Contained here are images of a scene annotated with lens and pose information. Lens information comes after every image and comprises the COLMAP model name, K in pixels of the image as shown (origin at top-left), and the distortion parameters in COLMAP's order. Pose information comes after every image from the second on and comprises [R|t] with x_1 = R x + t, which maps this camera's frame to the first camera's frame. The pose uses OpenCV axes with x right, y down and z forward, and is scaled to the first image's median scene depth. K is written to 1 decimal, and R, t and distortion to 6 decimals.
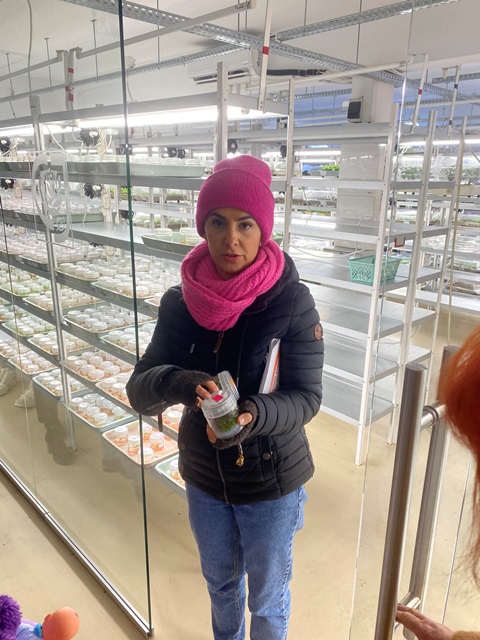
lens RADIAL K [[484.5, 0, 244.3], [0, 484.5, 318.3], [0, 0, 1]] dist [0.000594, -0.003910]
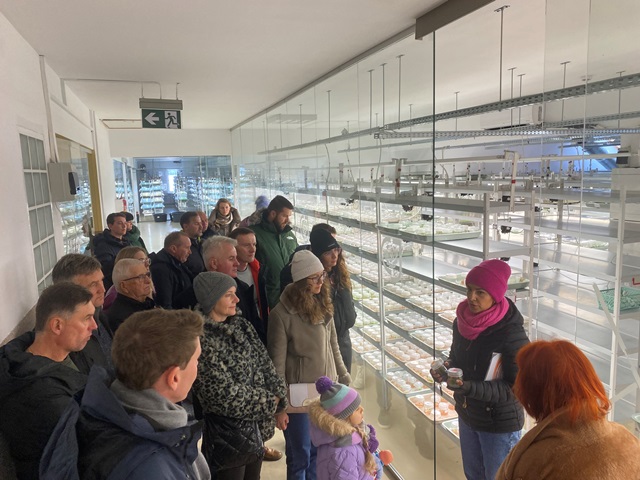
lens RADIAL K [[484.5, 0, 320.3], [0, 484.5, 233.2], [0, 0, 1]] dist [0.000594, -0.003910]
pose [[0.907204, 0.008780, -0.420600, 0.089734], [-0.069797, 0.989067, -0.129901, -0.054826], [0.414861, 0.147203, 0.897898, -0.532878]]
